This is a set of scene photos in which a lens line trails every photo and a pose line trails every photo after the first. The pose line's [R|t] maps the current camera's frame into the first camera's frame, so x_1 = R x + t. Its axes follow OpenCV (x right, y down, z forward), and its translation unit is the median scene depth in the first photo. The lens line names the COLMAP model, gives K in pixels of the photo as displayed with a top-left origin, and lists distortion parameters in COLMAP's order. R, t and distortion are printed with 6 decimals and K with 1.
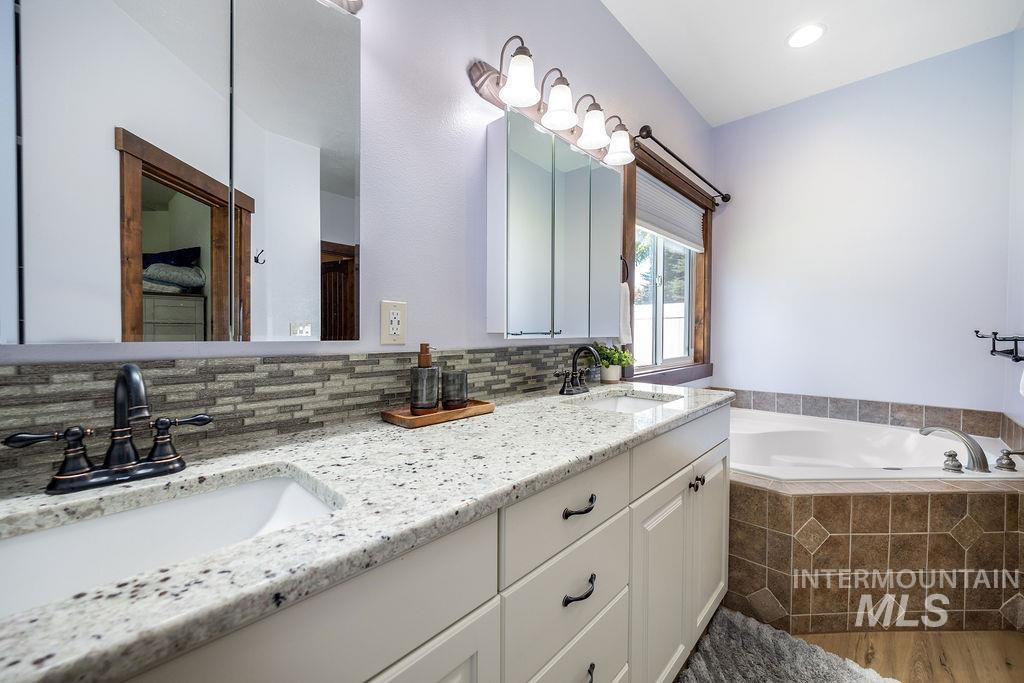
lens RADIAL K [[404.3, 0, 525.8], [0, 404.3, 334.5], [0, 0, 1]] dist [-0.007018, 0.001234]
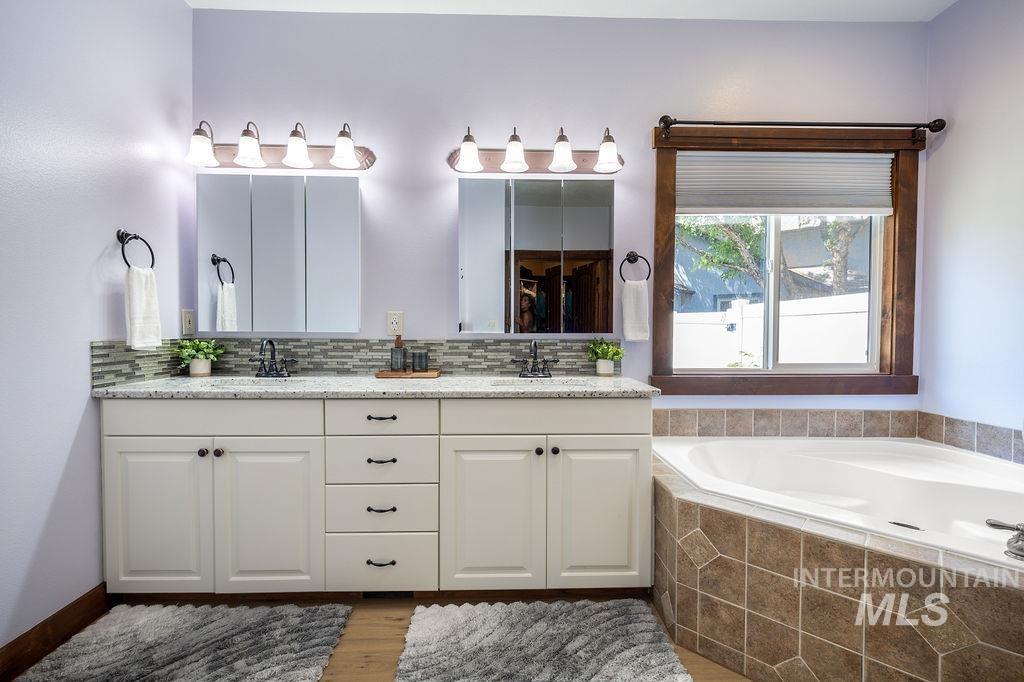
lens RADIAL K [[457.2, 0, 511.9], [0, 457.2, 336.3], [0, 0, 1]] dist [-0.004178, -0.000313]
pose [[0.690411, 0.009007, -0.723361, 1.255195], [-0.005514, 0.999959, 0.007188, 0.009347], [0.723396, -0.000974, 0.690433, -0.034632]]
